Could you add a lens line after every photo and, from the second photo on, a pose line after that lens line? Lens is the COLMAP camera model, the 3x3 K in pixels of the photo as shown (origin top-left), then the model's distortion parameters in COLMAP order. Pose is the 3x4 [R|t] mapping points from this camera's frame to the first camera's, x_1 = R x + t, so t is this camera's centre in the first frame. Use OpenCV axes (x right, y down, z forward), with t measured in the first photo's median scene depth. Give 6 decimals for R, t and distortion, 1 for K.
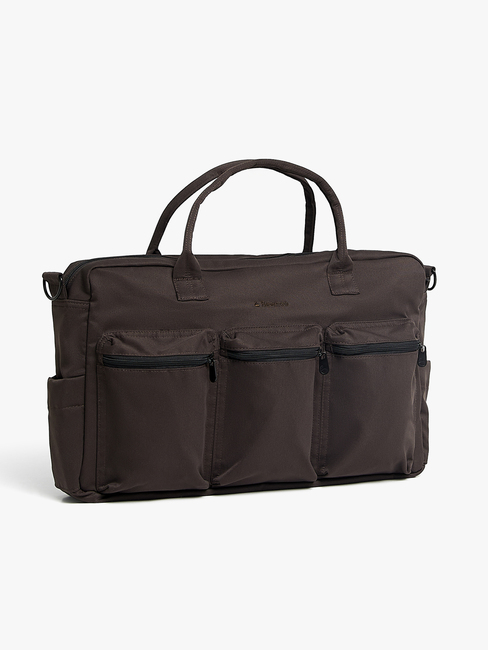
lens RADIAL K [[944.9, 0, 244.0], [0, 944.9, 325.0], [0, 0, 1]] dist [-0.012313, -0.000169]
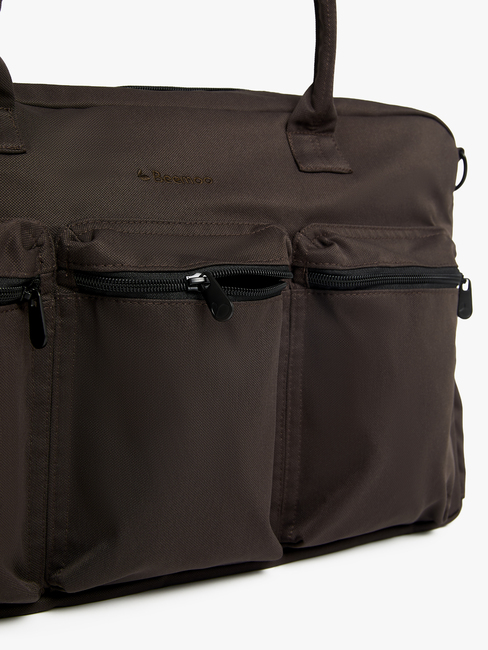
lens RADIAL K [[944.9, 0, 244.0], [0, 944.9, 325.0], [0, 0, 1]] dist [-0.012313, -0.000169]
pose [[0.993473, -0.018327, 0.112586, 0.008299], [0.017556, 0.999815, 0.007838, 0.044679], [-0.112709, -0.005810, 0.993611, 0.538922]]
